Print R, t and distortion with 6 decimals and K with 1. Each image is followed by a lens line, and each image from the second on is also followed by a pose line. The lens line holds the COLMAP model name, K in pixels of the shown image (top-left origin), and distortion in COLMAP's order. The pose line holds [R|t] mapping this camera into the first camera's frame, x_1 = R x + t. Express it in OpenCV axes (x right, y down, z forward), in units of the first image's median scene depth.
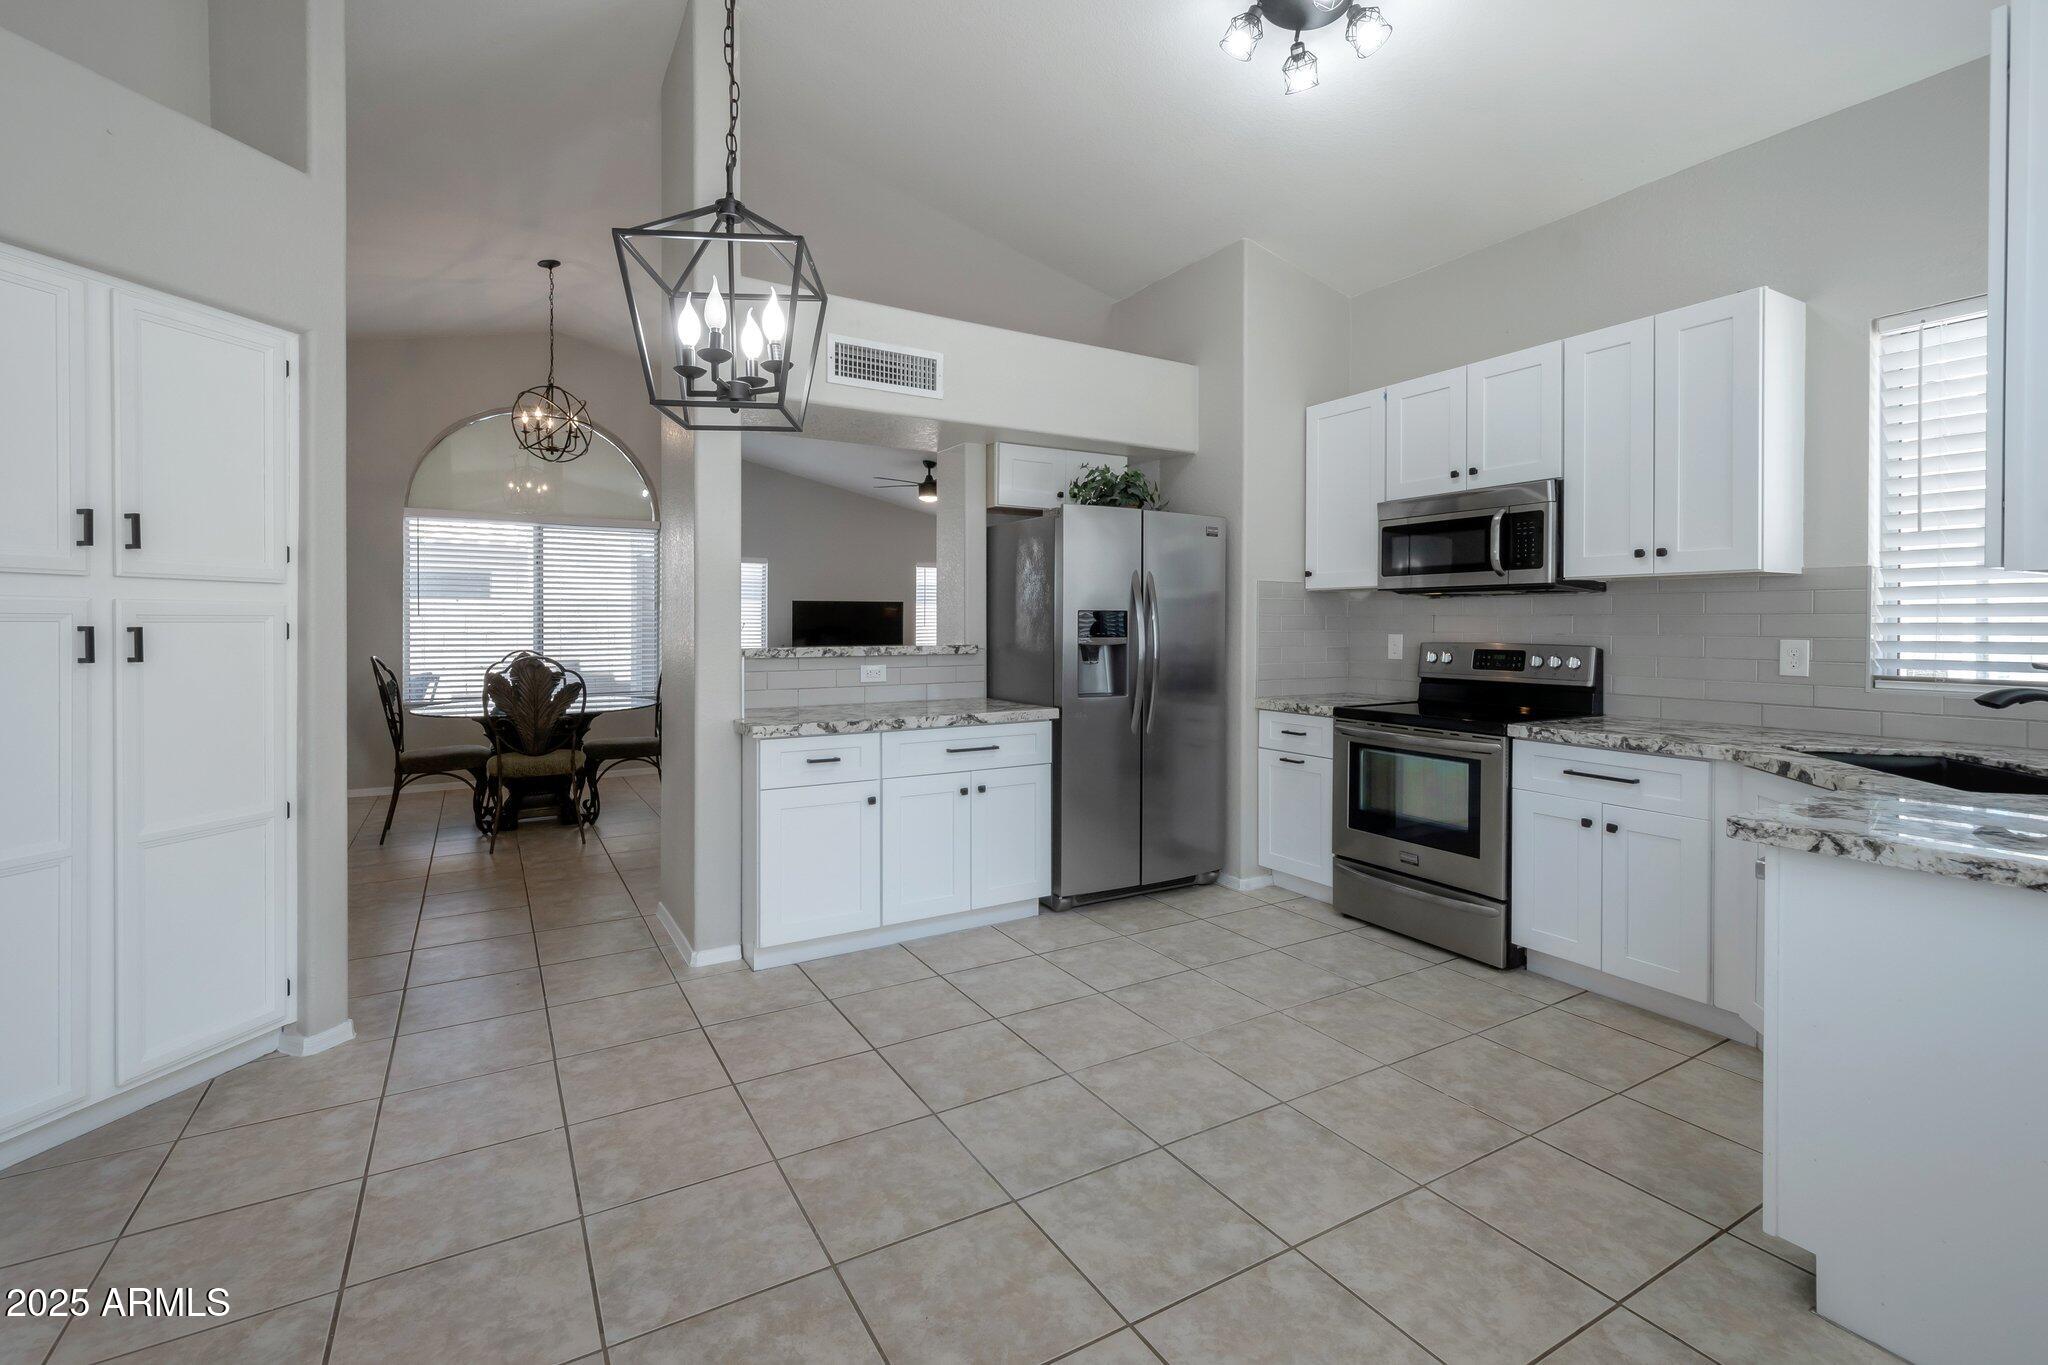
lens RADIAL K [[926.1, 0, 1027.1], [0, 926.1, 650.7], [0, 0, 1]] dist [0.001959, -0.000271]
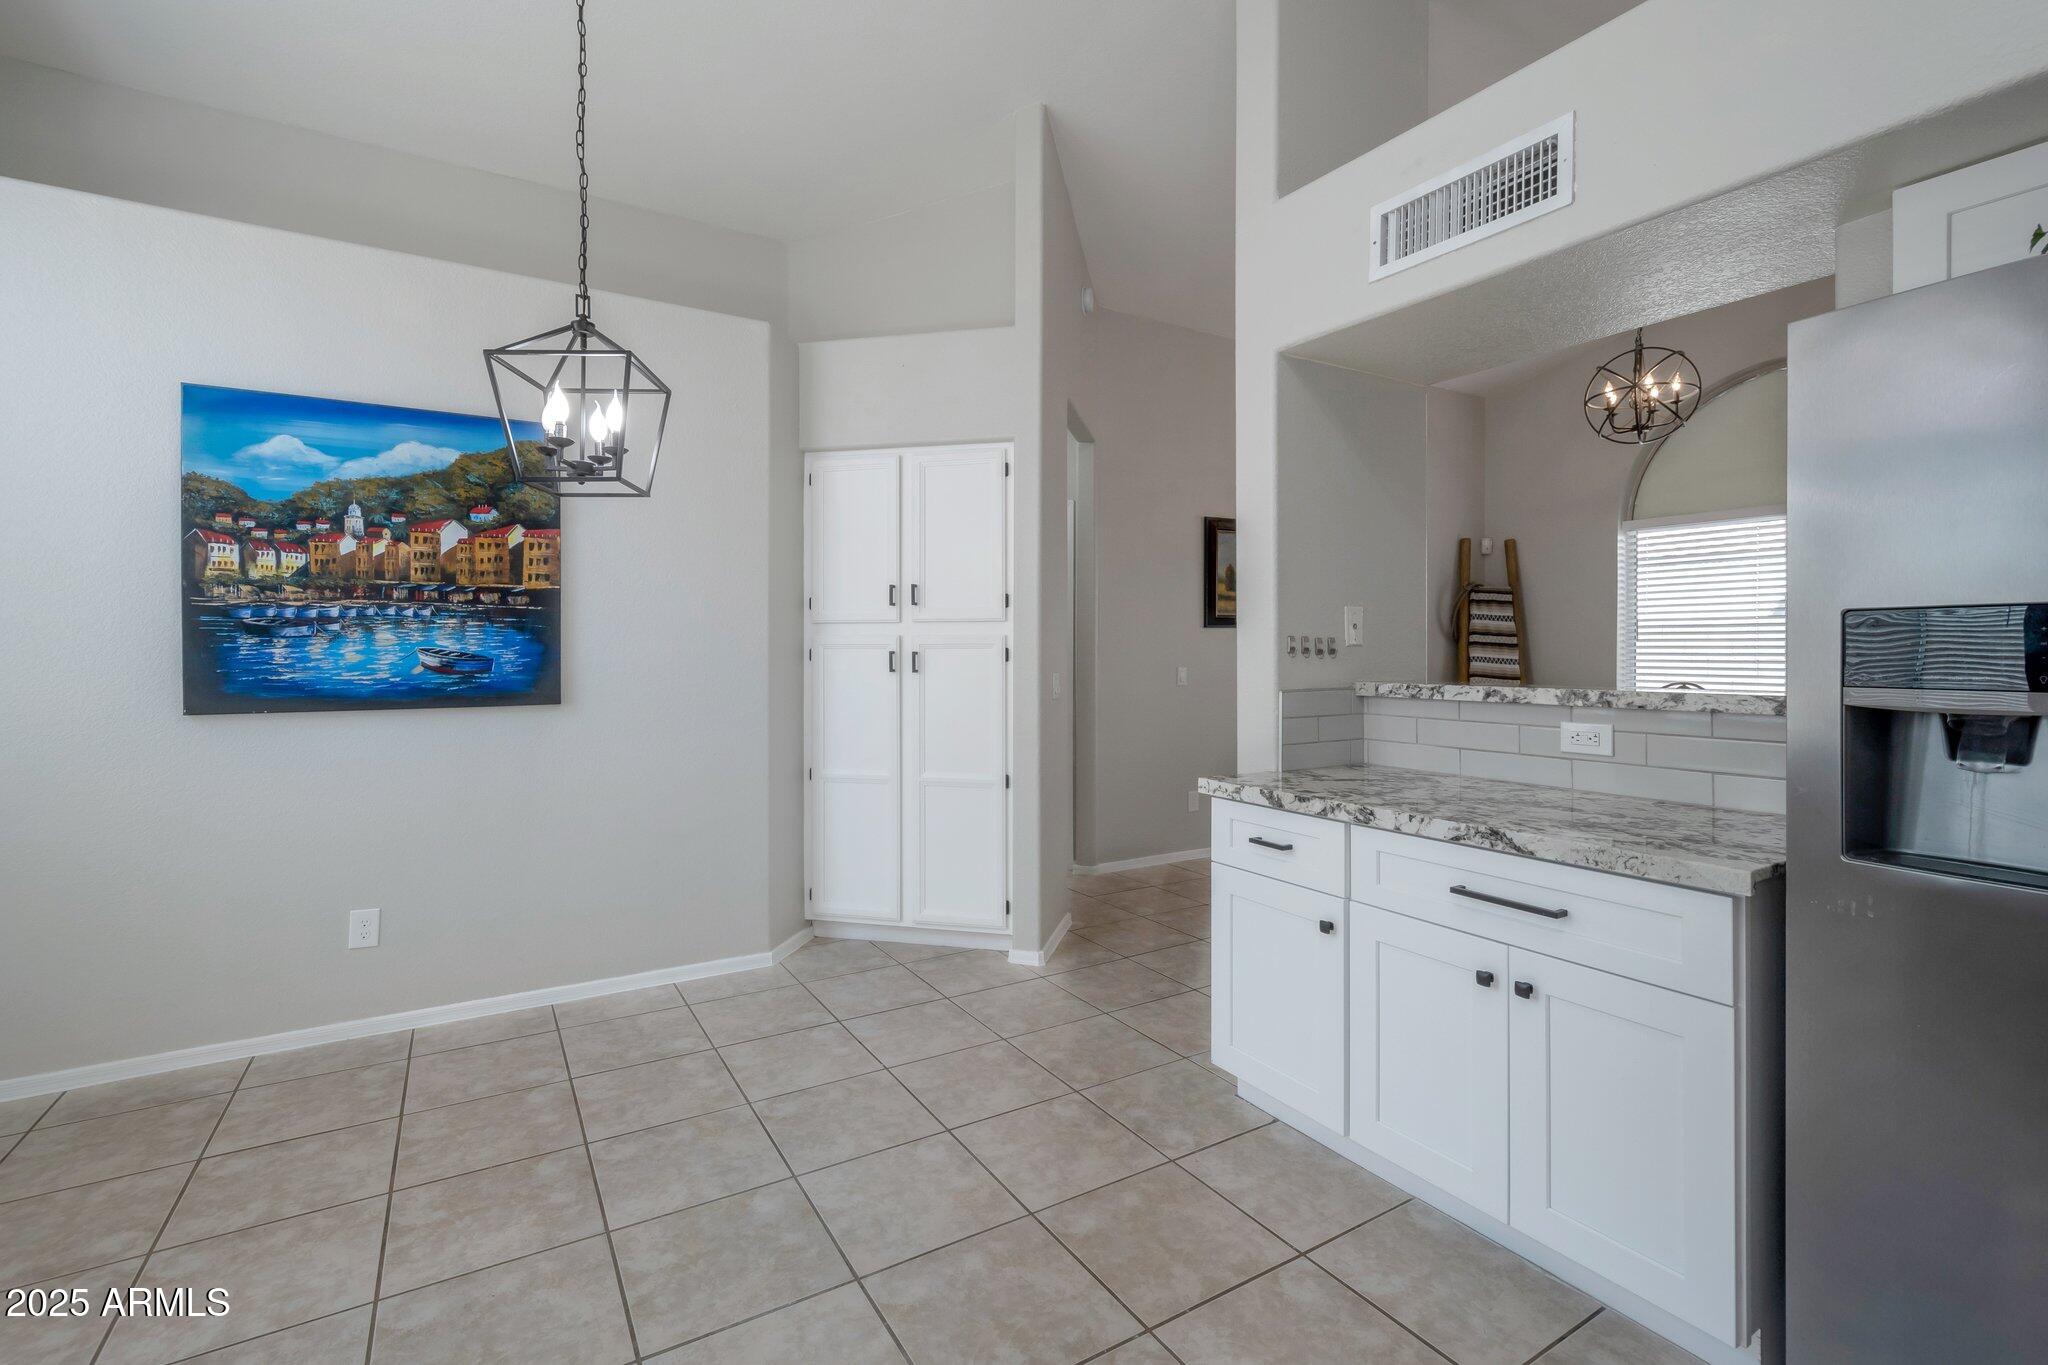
lens RADIAL K [[915.3, 0, 989.3], [0, 915.3, 660.5], [0, 0, 1]] dist [0.000900, -0.000014]
pose [[-0.015221, 0.010874, -0.999825, 0.453375], [-0.029244, 0.999508, 0.011315, -0.020514], [0.999456, 0.029411, -0.014896, 0.761389]]
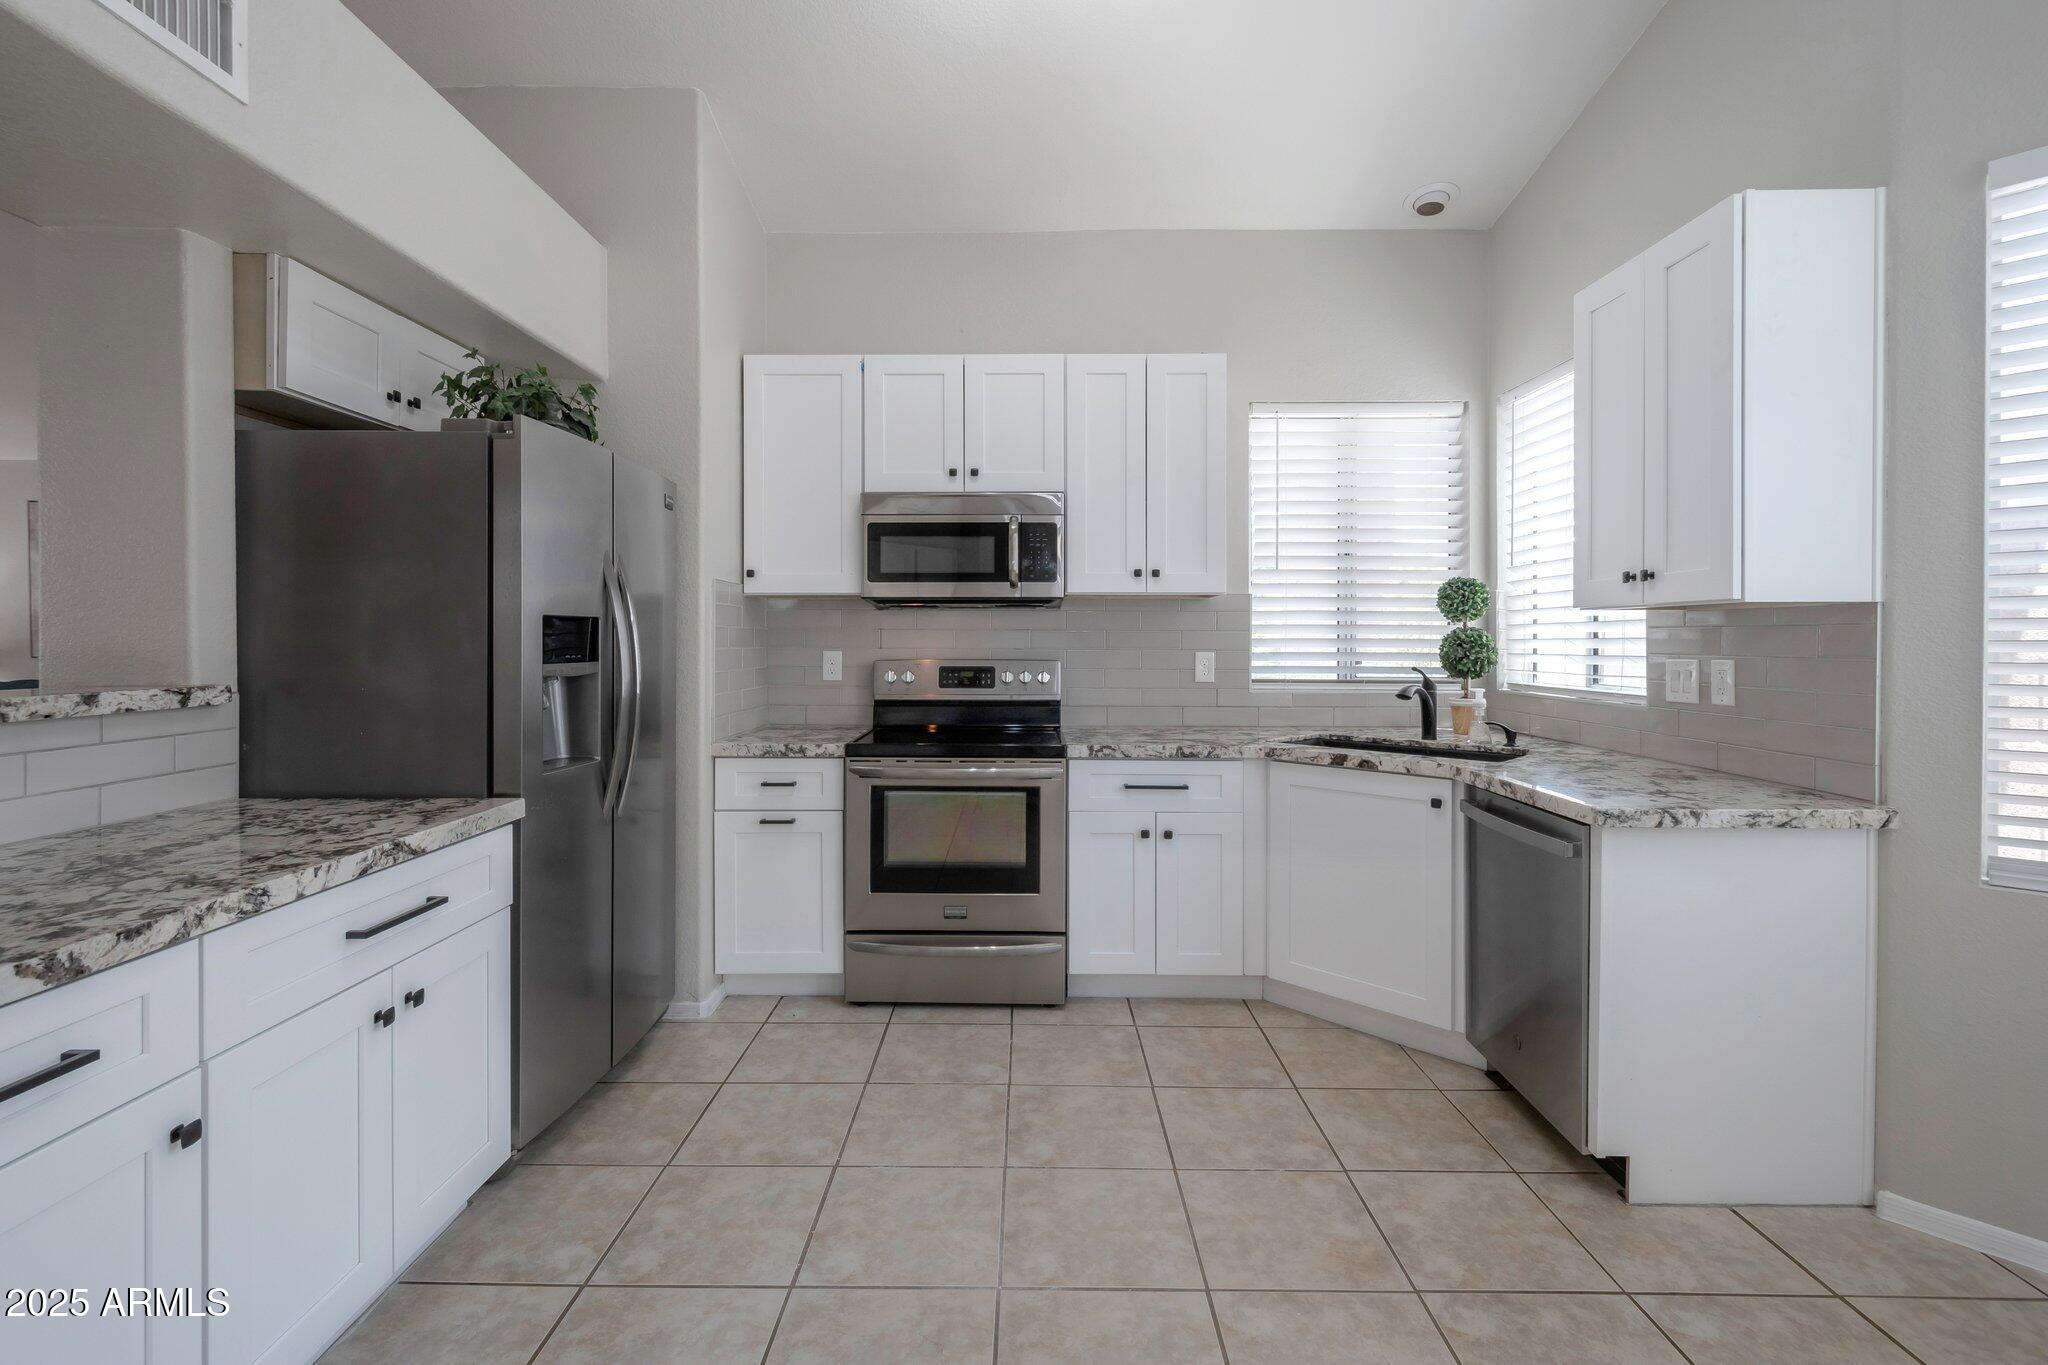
lens RADIAL K [[926.1, 0, 1027.1], [0, 926.1, 650.7], [0, 0, 1]] dist [0.001959, -0.000271]
pose [[0.512681, -0.011567, 0.858501, -0.302015], [0.023735, 0.999718, -0.000704, -0.016470], [-0.858251, 0.020737, 0.512811, 0.525234]]
